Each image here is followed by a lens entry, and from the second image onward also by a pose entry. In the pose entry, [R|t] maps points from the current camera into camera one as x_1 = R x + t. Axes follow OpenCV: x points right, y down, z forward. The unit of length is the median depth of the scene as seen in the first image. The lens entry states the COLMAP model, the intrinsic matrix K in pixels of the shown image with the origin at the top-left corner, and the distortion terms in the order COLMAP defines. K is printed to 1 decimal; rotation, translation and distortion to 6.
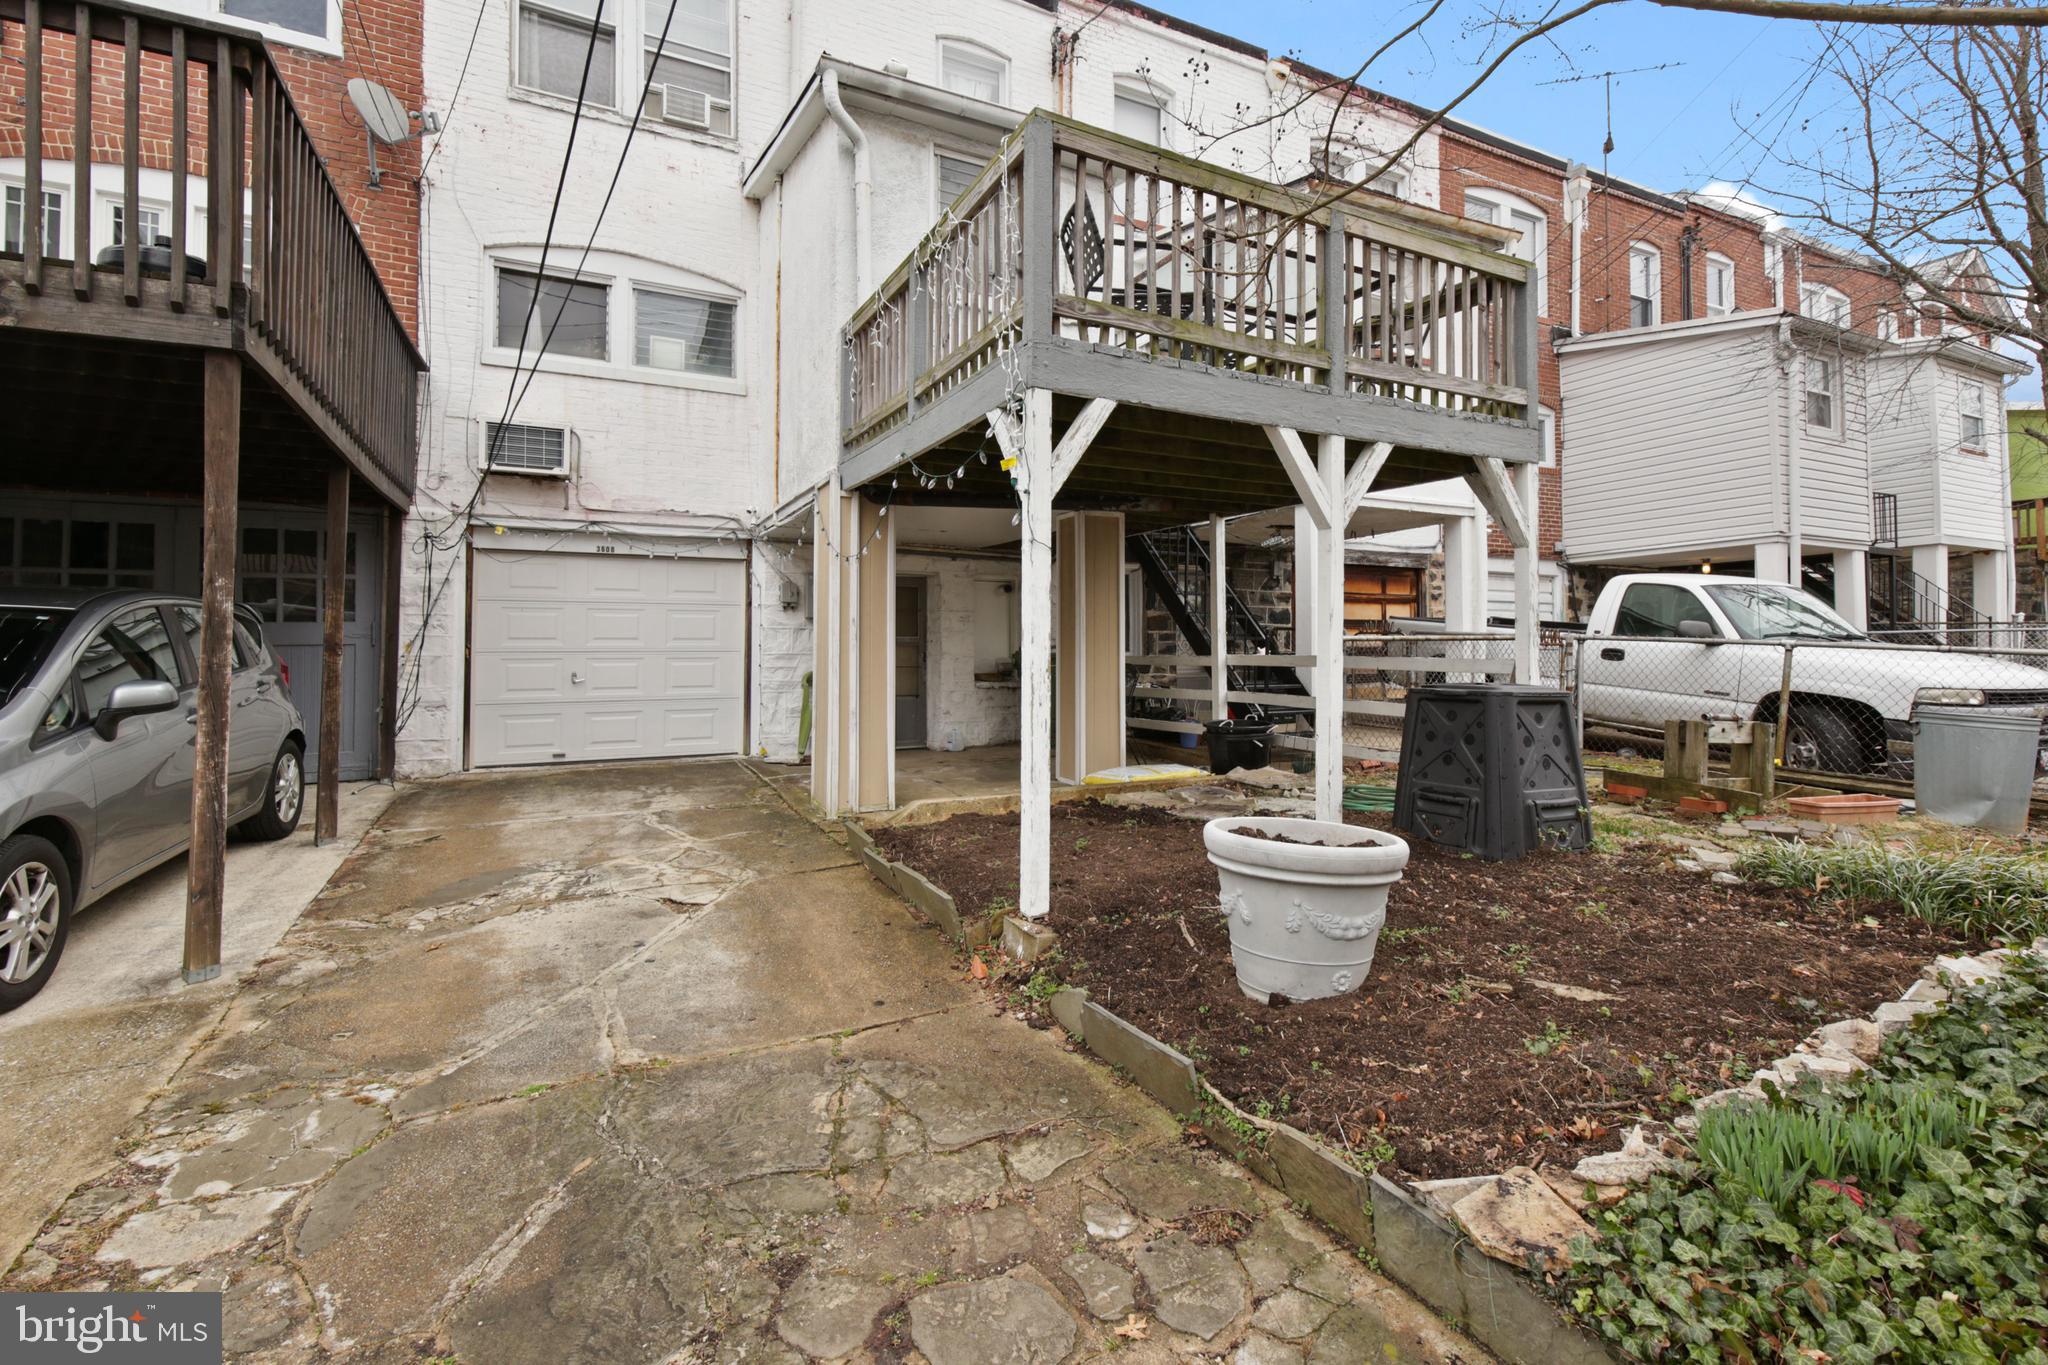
lens RADIAL K [[942.8, 0, 1043.5], [0, 942.8, 632.7], [0, 0, 1]] dist [0.029088, -0.009744]
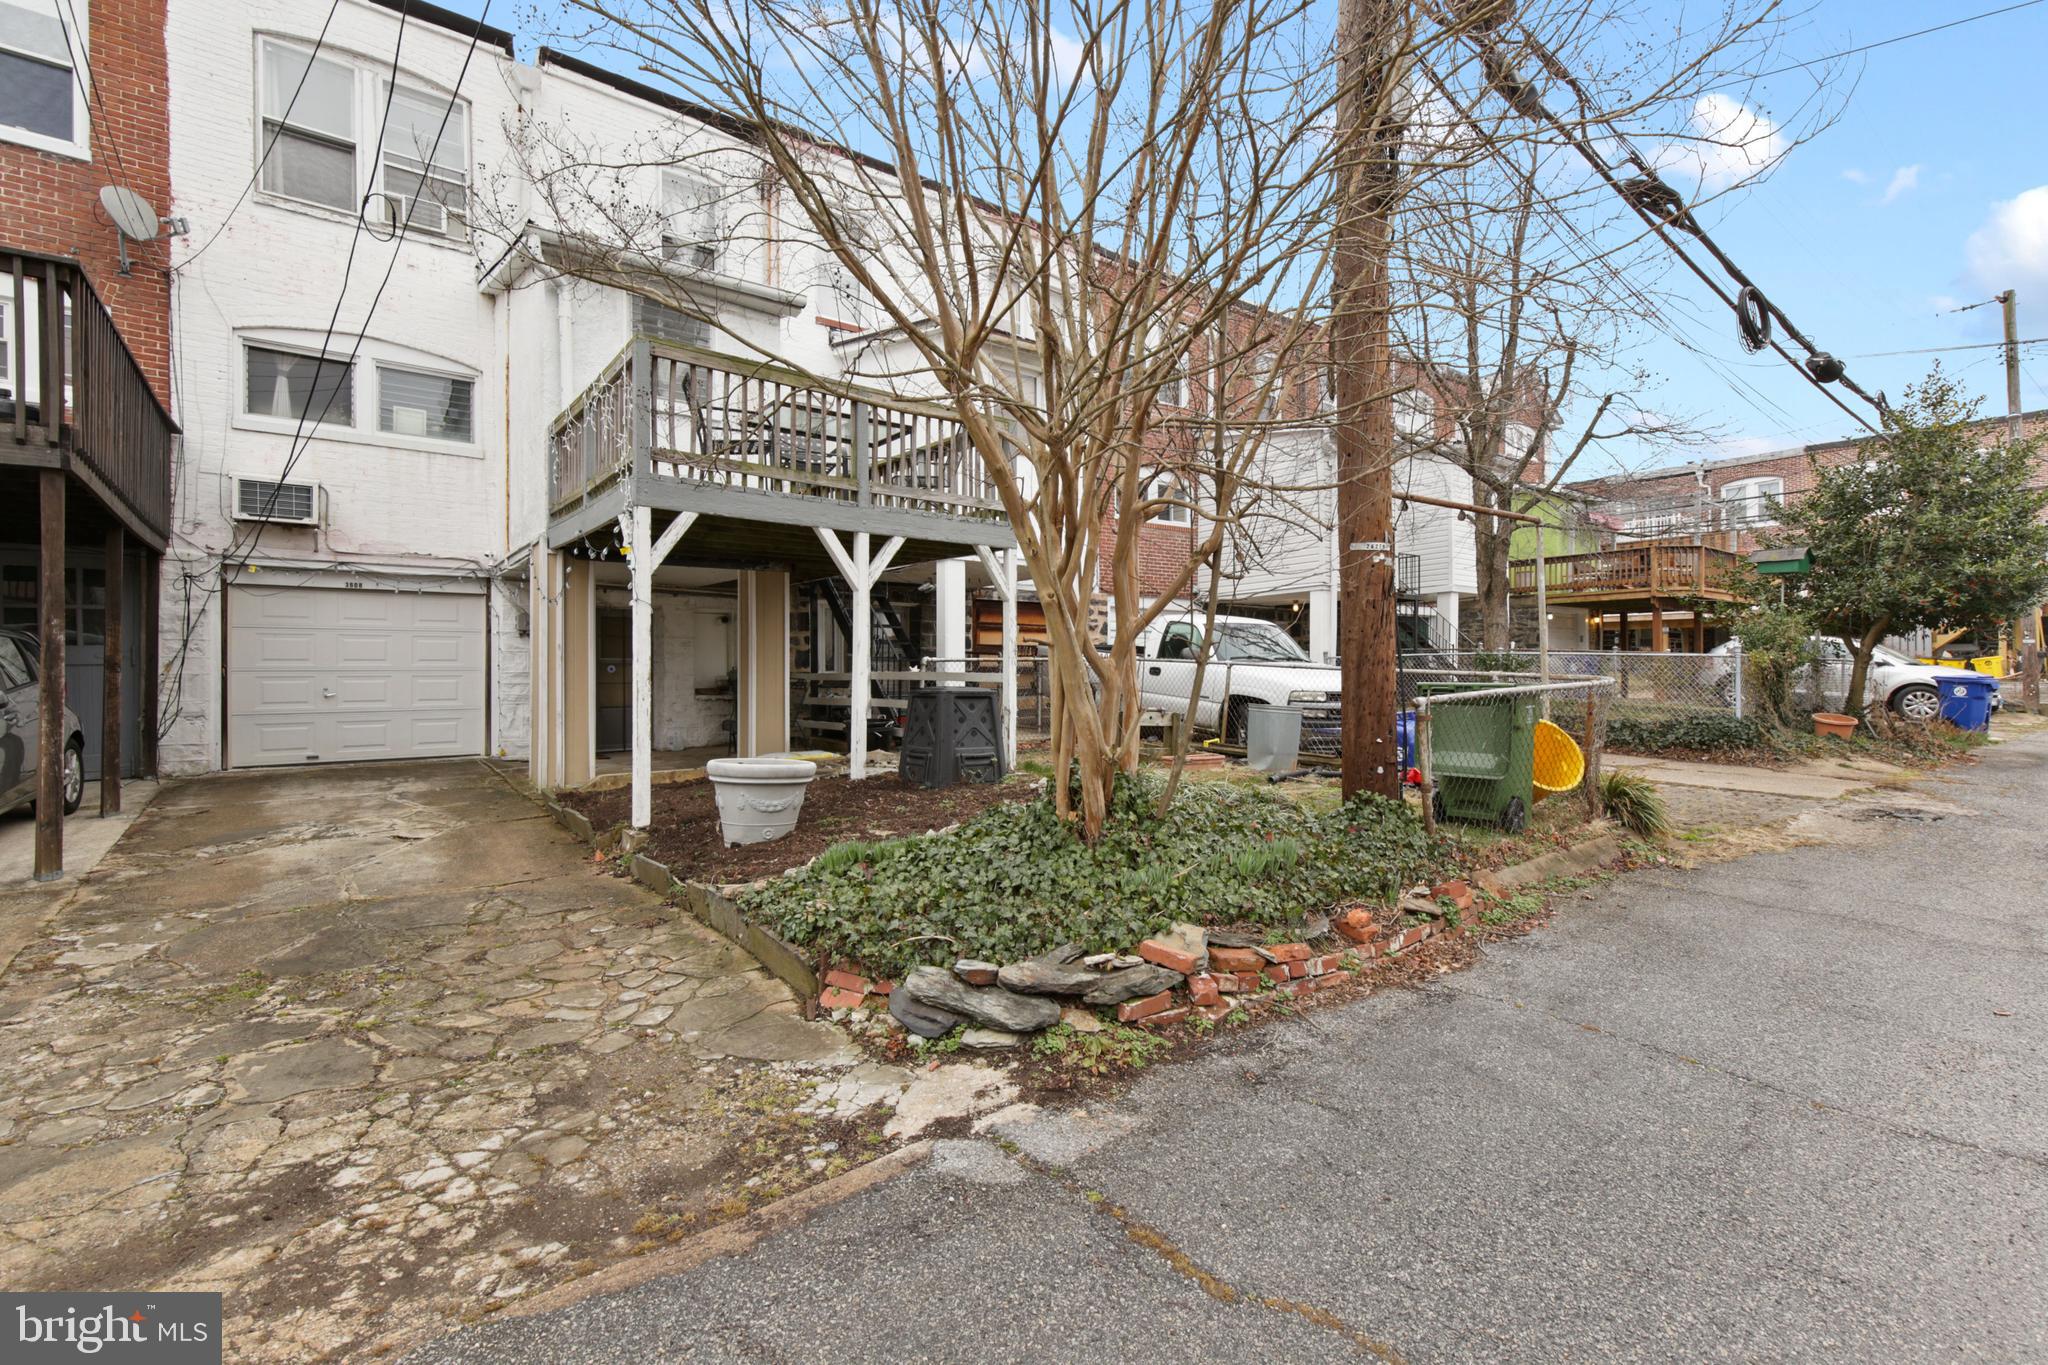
lens RADIAL K [[907.7, 0, 1026.2], [0, 907.7, 676.8], [0, 0, 1]] dist [0.020685, -0.003100]
pose [[0.982353, -0.003076, 0.187011, 0.177809], [-0.001378, 0.999719, 0.023682, -0.001054], [-0.187031, -0.023521, 0.982072, -0.342051]]
